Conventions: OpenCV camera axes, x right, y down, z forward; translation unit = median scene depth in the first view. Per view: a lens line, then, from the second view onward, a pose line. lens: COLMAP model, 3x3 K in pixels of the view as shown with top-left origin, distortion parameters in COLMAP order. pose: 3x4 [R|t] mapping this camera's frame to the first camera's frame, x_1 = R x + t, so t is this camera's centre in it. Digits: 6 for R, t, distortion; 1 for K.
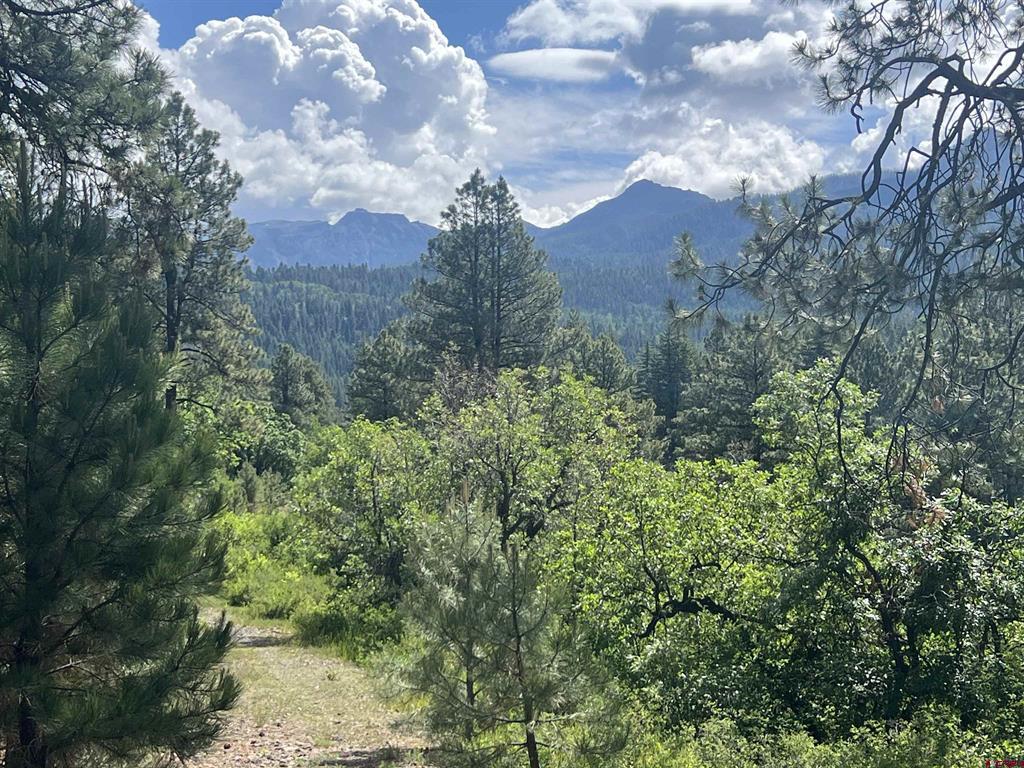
lens RADIAL K [[1633.8, 0, 508.8], [0, 1633.8, 387.3], [0, 0, 1]] dist [0.063215, 0.000000]
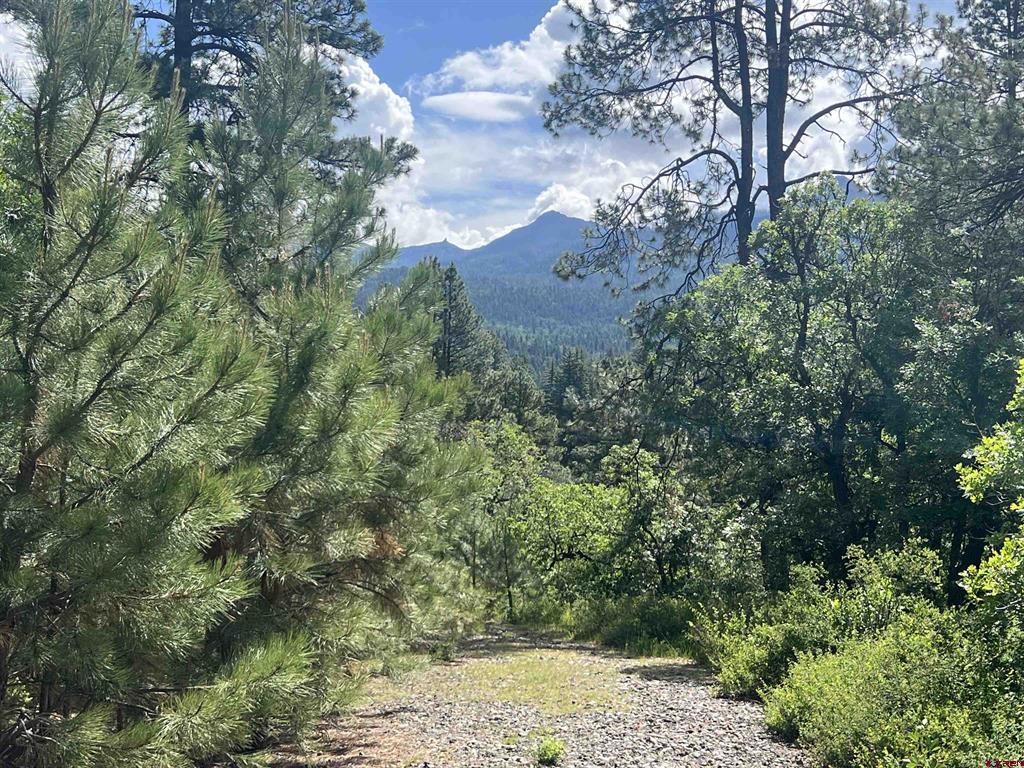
lens RADIAL K [[1446.1, 0, 519.0], [0, 1446.1, 385.2], [0, 0, 1]] dist [0.066881, 0.000000]
pose [[0.997845, 0.021120, 0.062127, -0.069444], [-0.021283, 0.999772, 0.001975, -0.079190], [-0.062071, -0.003293, 0.998066, -0.781864]]
